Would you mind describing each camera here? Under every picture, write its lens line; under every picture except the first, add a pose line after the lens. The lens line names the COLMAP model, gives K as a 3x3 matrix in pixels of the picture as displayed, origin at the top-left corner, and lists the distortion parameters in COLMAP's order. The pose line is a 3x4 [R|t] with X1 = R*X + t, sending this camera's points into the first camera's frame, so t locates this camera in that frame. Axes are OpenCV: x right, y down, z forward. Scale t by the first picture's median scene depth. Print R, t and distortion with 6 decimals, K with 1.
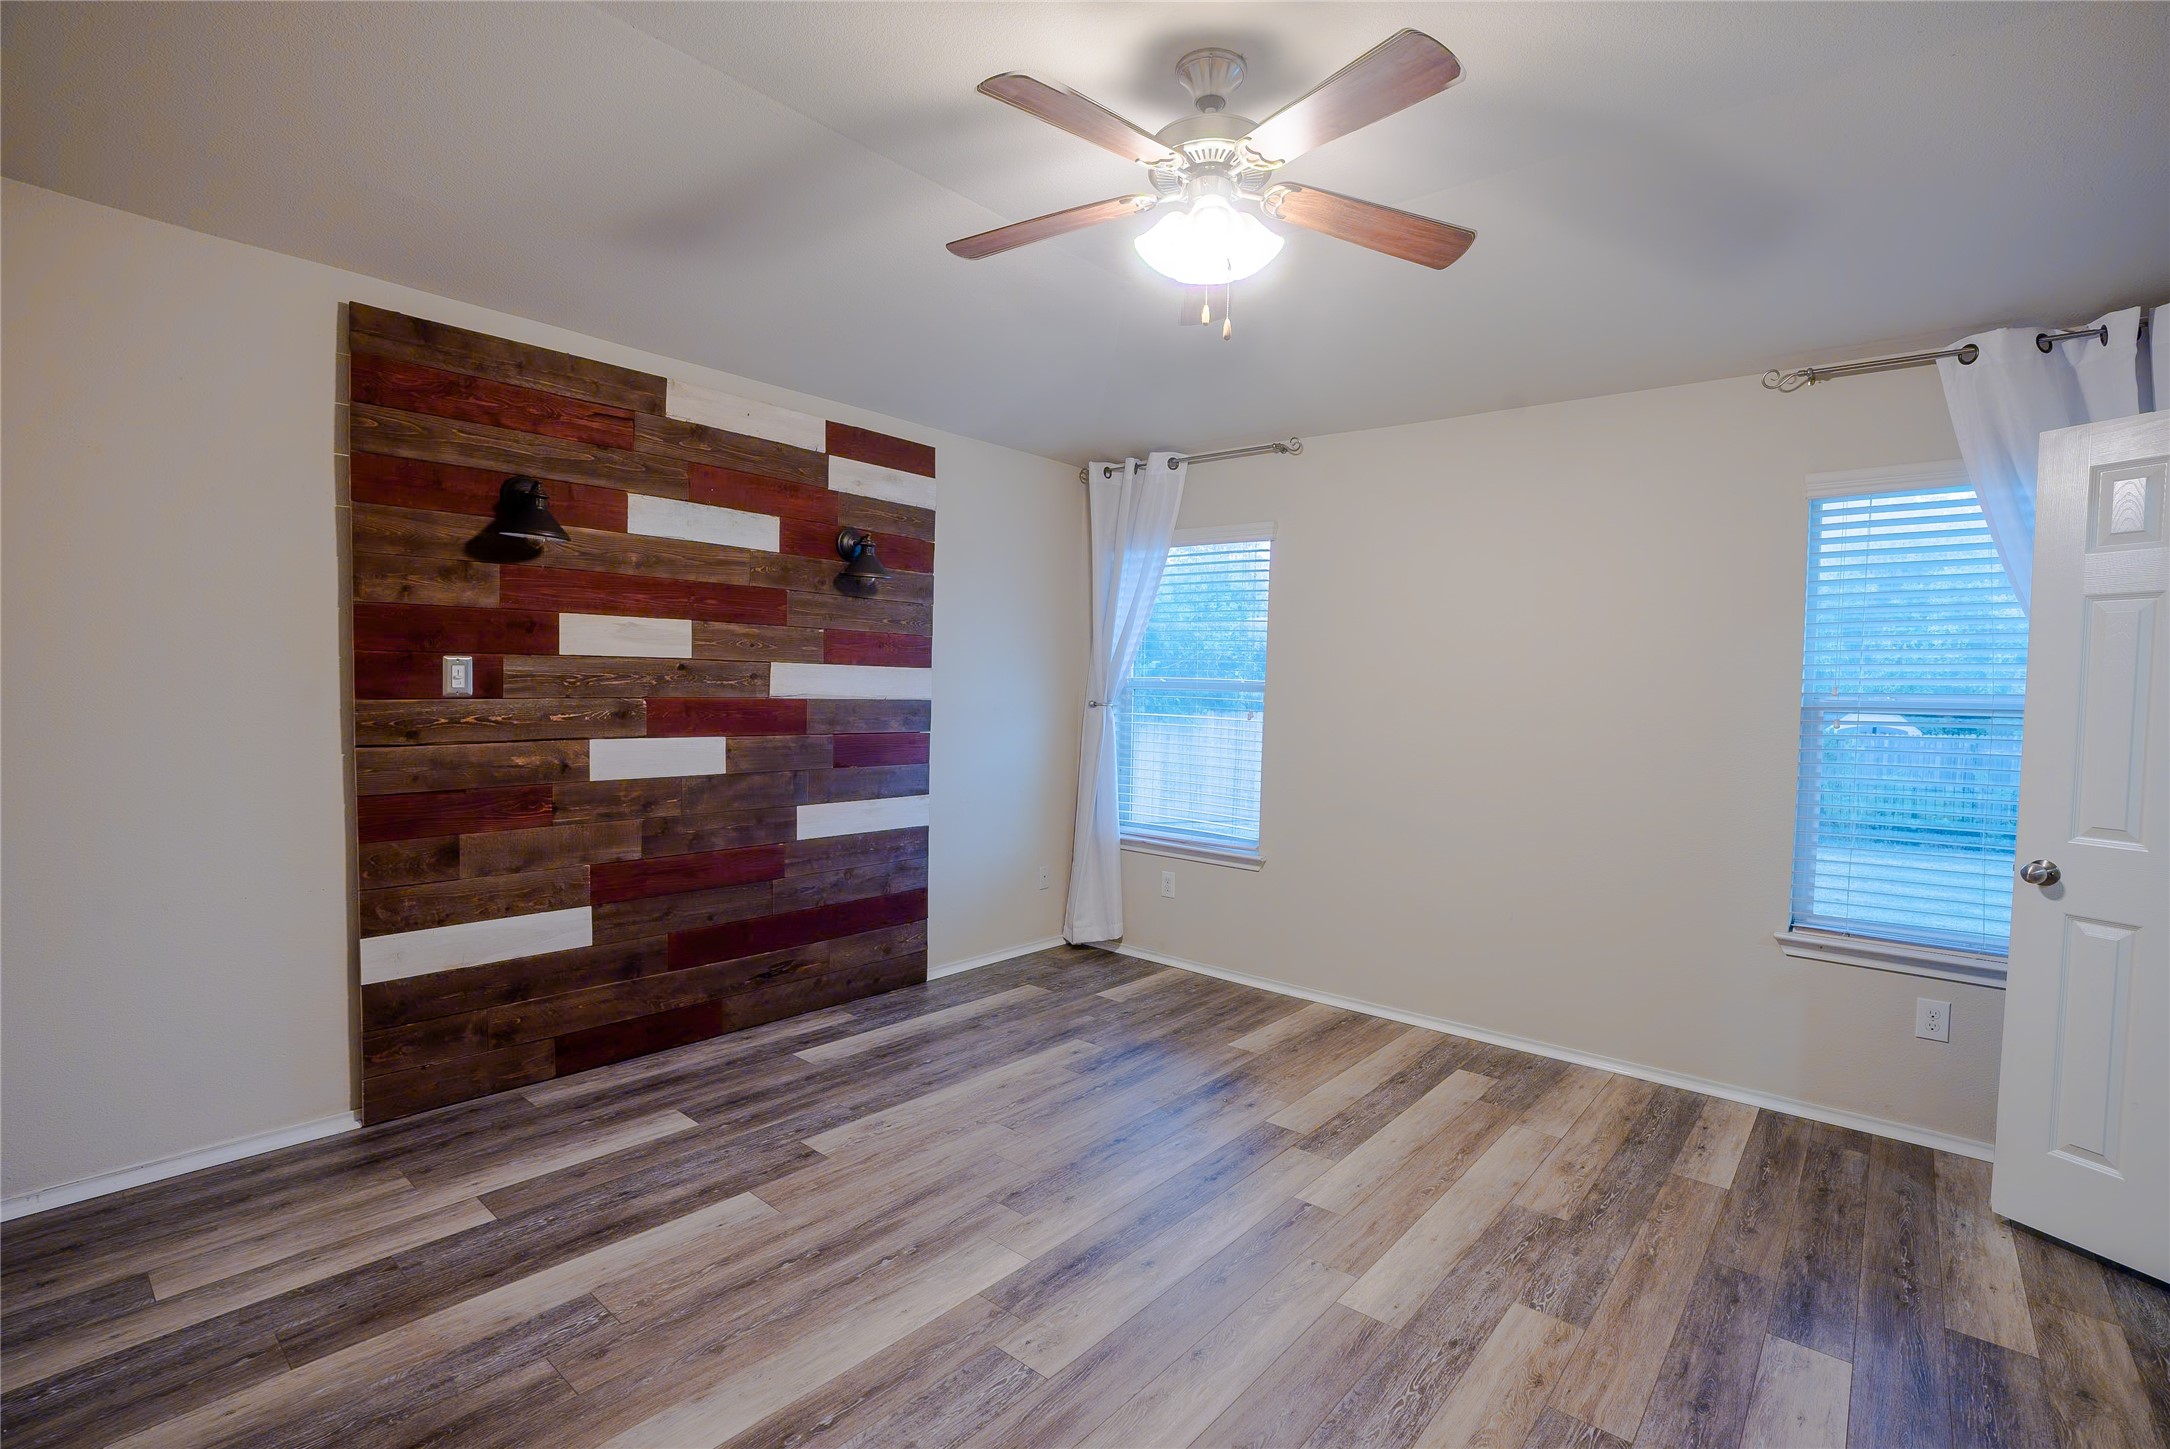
lens RADIAL K [[1002.5, 0, 1085.0], [0, 1002.5, 724.5], [0, 0, 1]] dist [-0.072214, 0.027922]
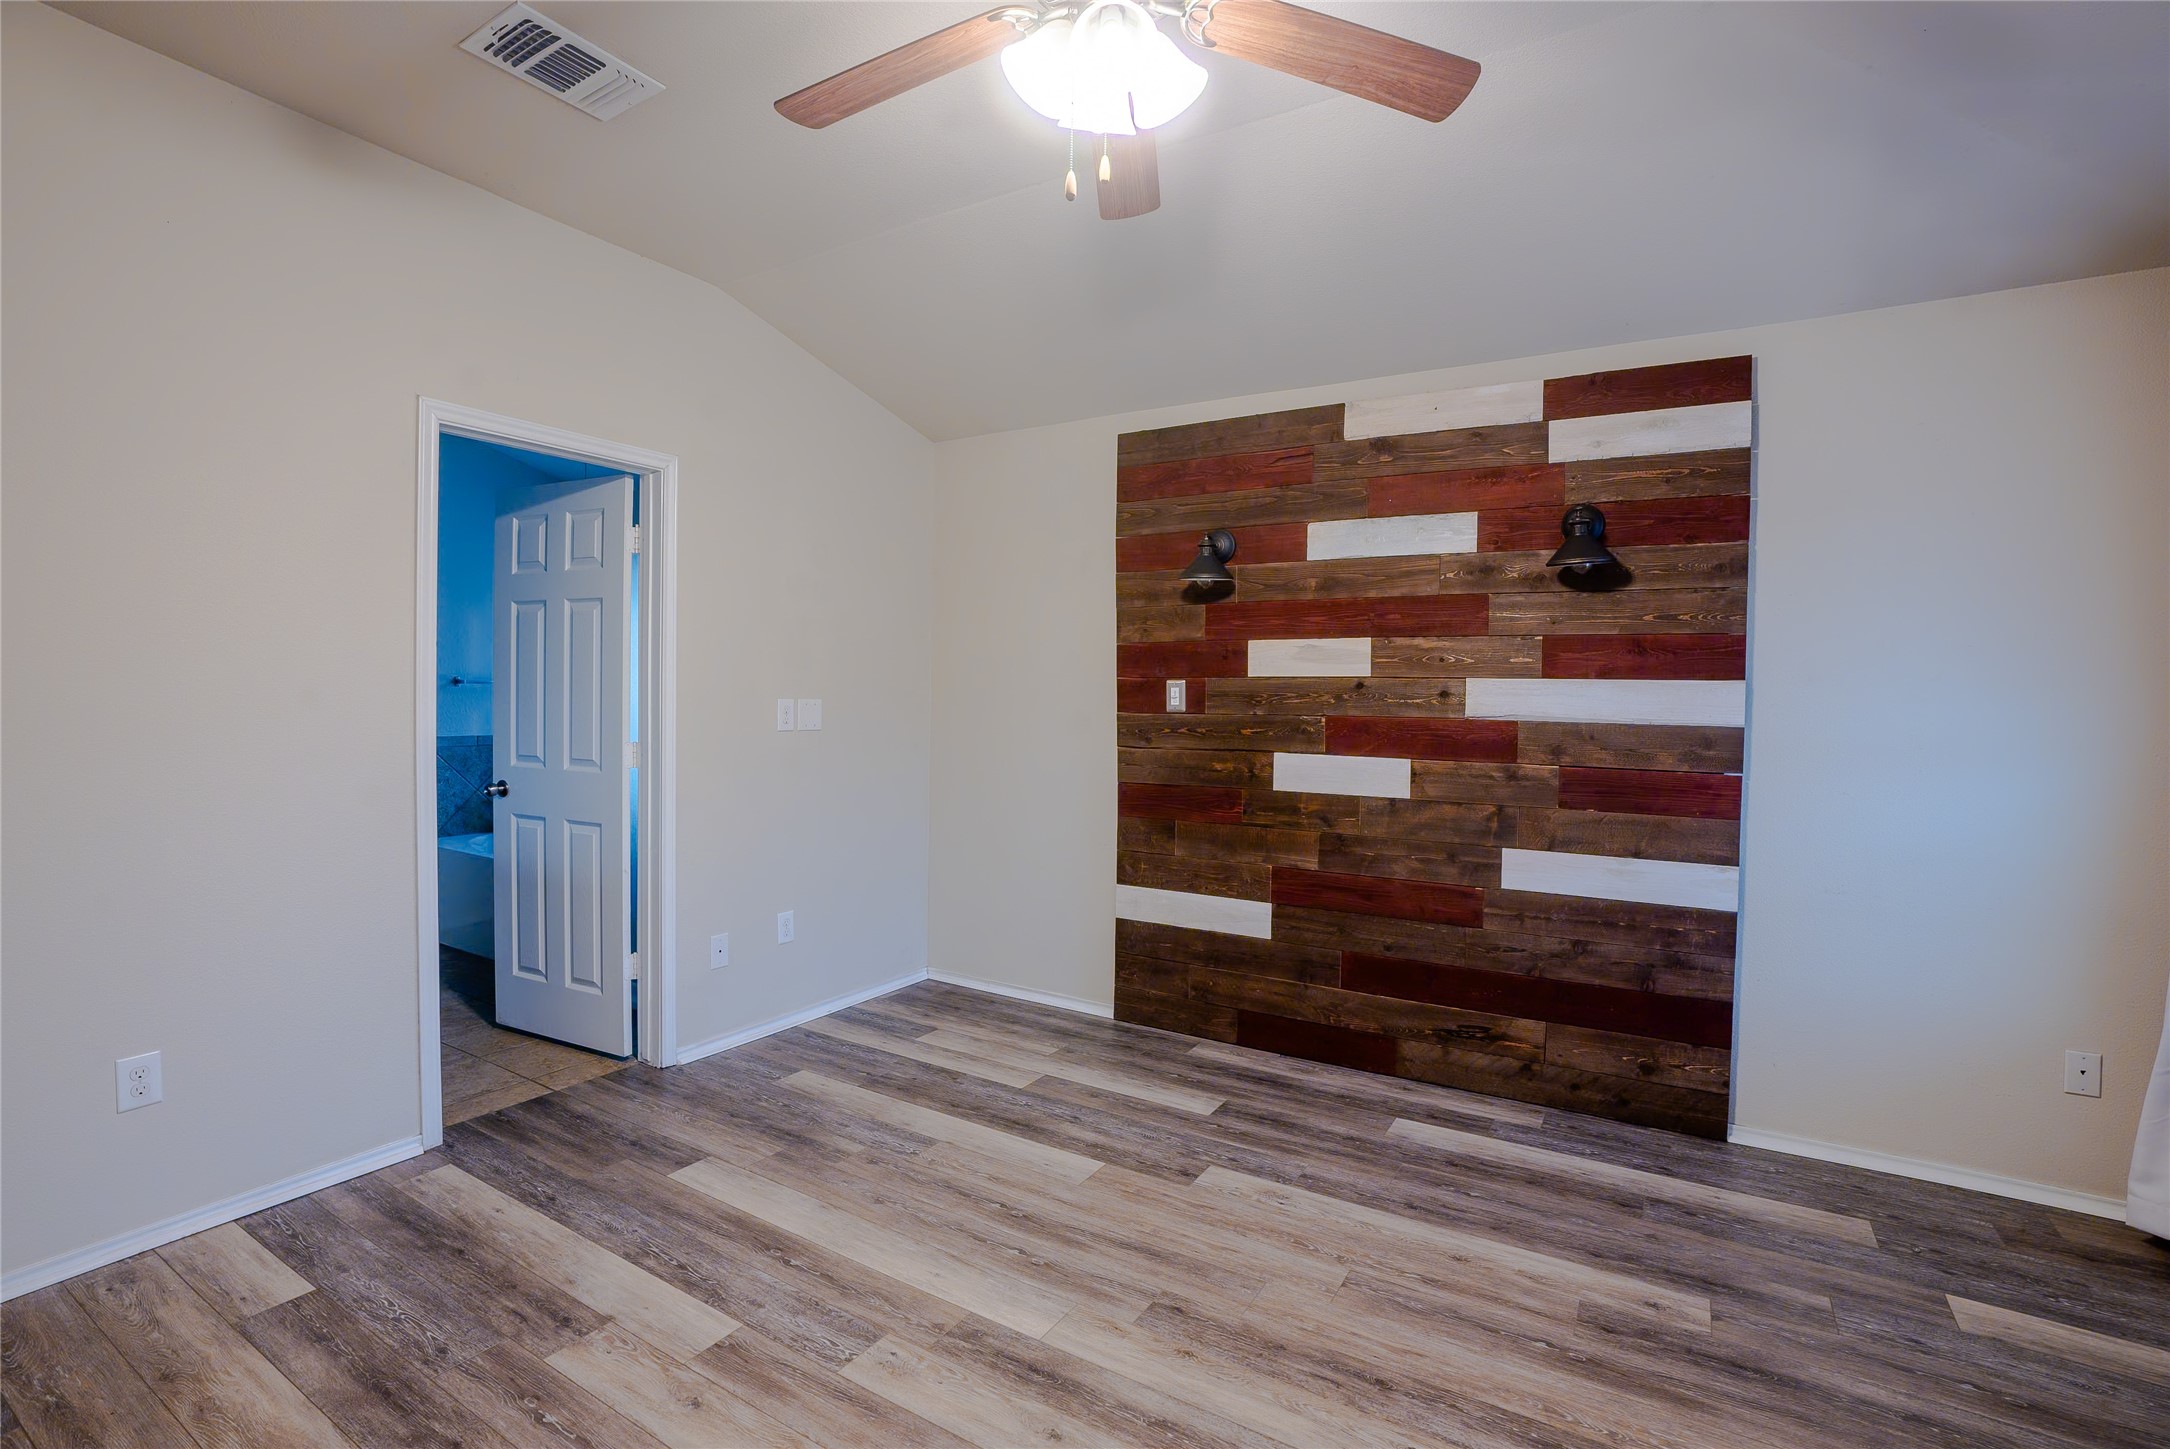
lens RADIAL K [[1002.5, 0, 1085.0], [0, 1002.5, 724.5], [0, 0, 1]] dist [-0.072214, 0.027922]
pose [[0.153986, 0.010709, -0.988015, 0.588844], [-0.048224, 0.998831, 0.003311, -0.009909], [0.986896, 0.047136, 0.154322, 0.631629]]
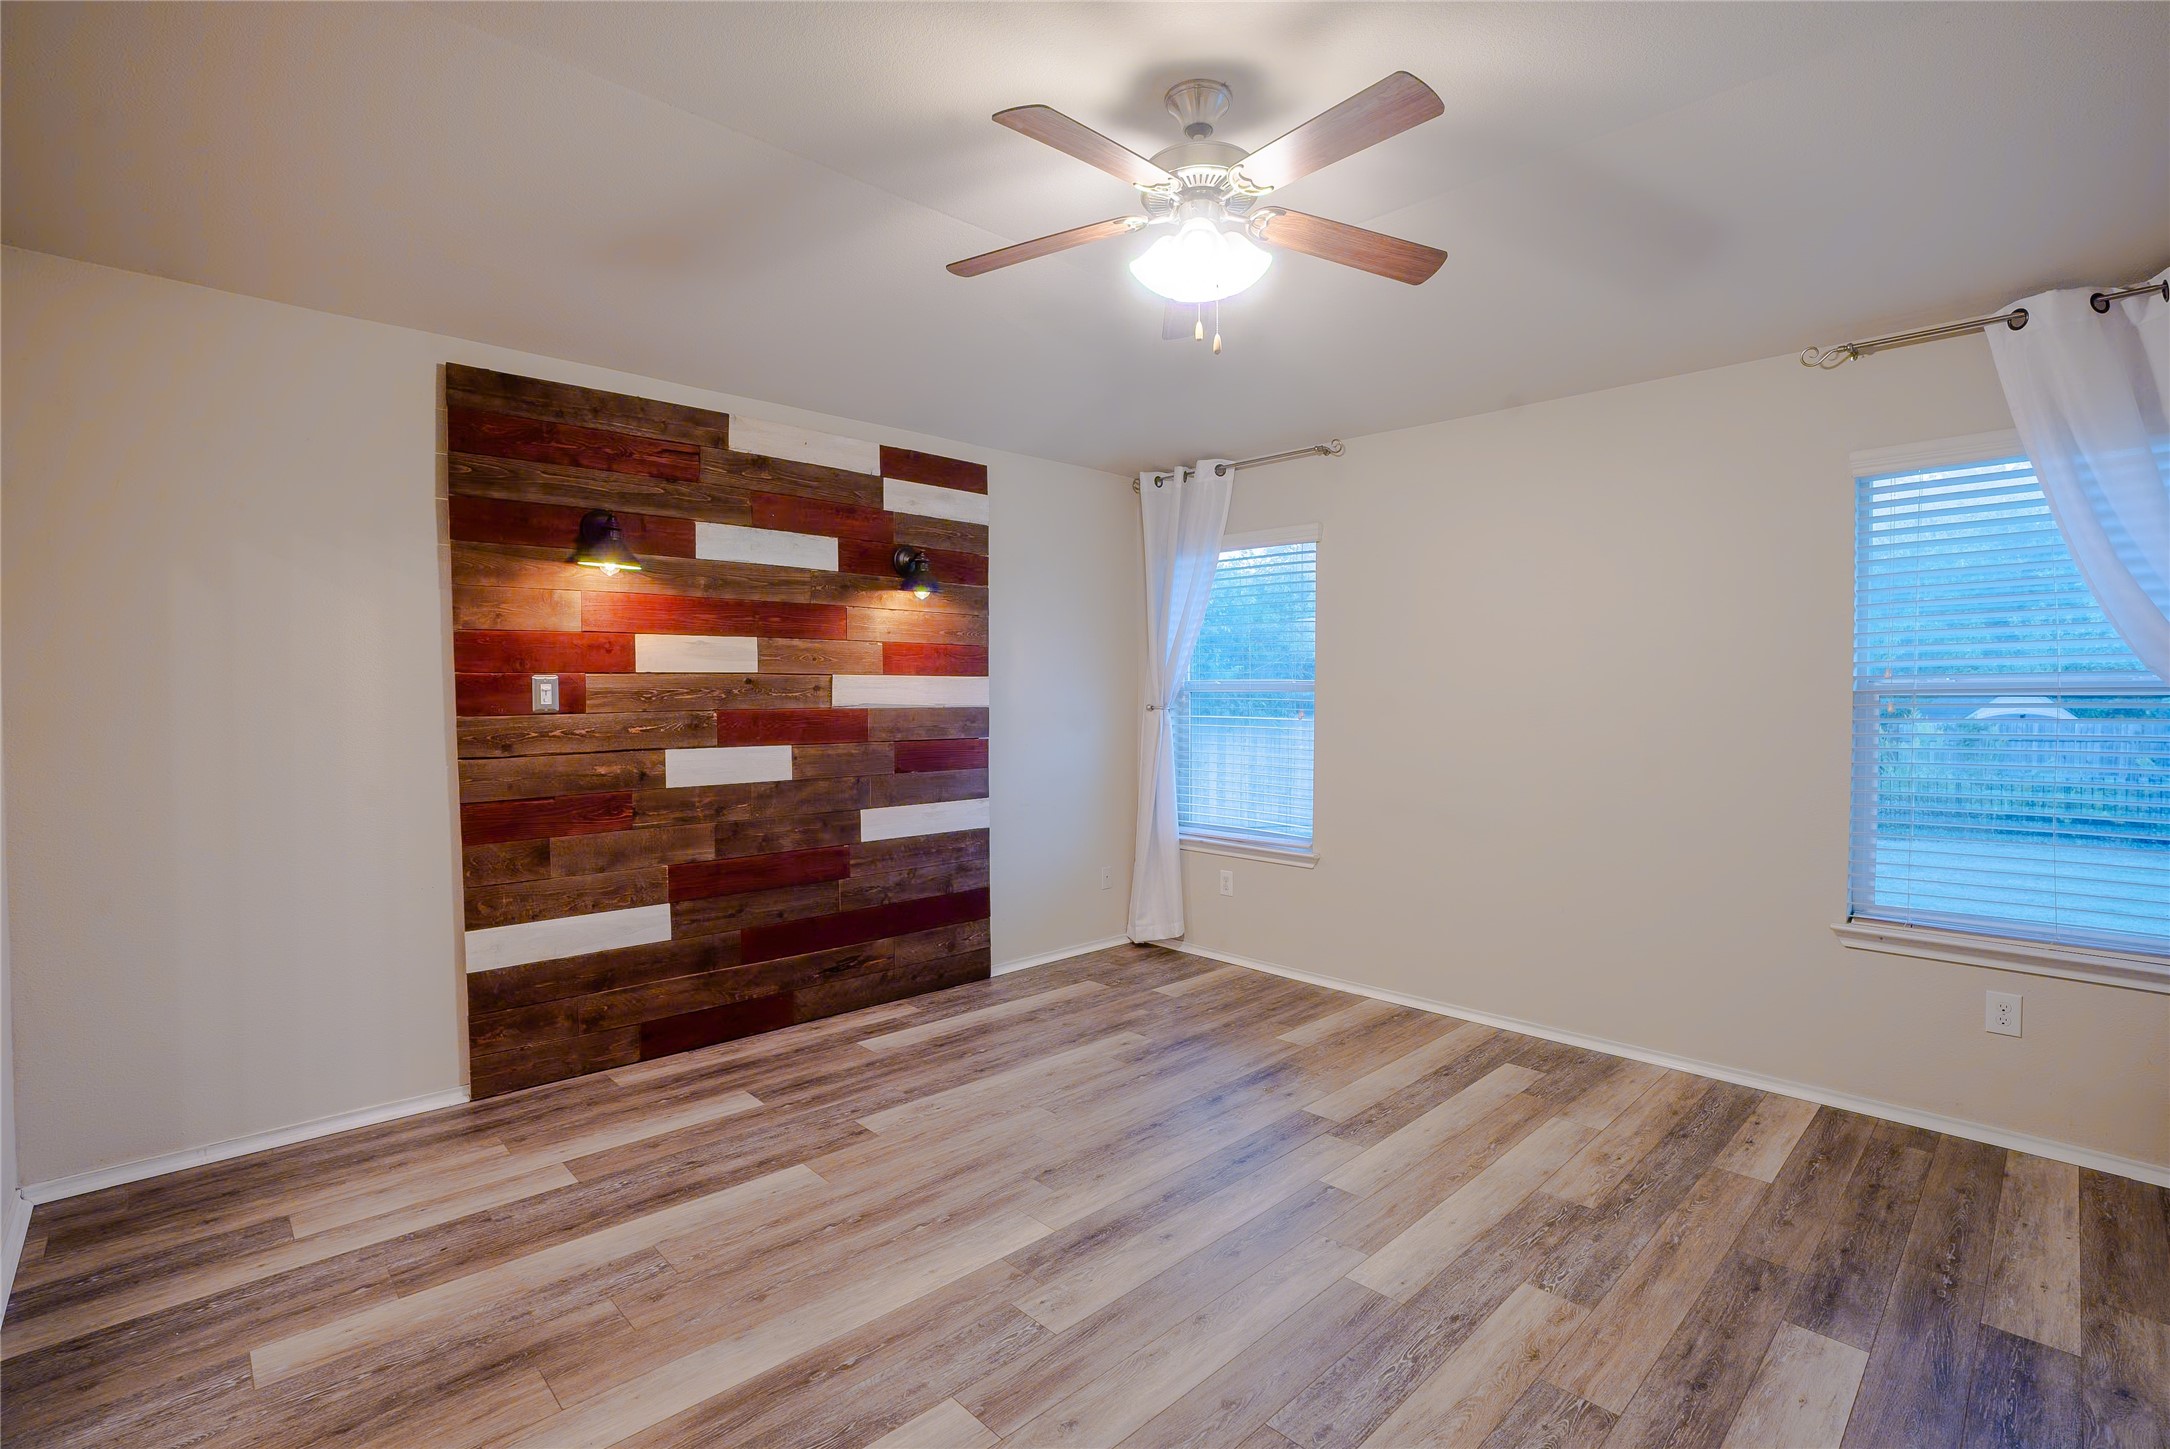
lens RADIAL K [[1002.5, 0, 1085.0], [0, 1002.5, 724.5], [0, 0, 1]] dist [-0.072214, 0.027922]
pose [[0.994806, -0.022305, -0.099316, 0.067920], [0.021460, 0.999724, -0.009563, 0.008150], [0.099502, 0.007382, 0.995010, -0.040483]]
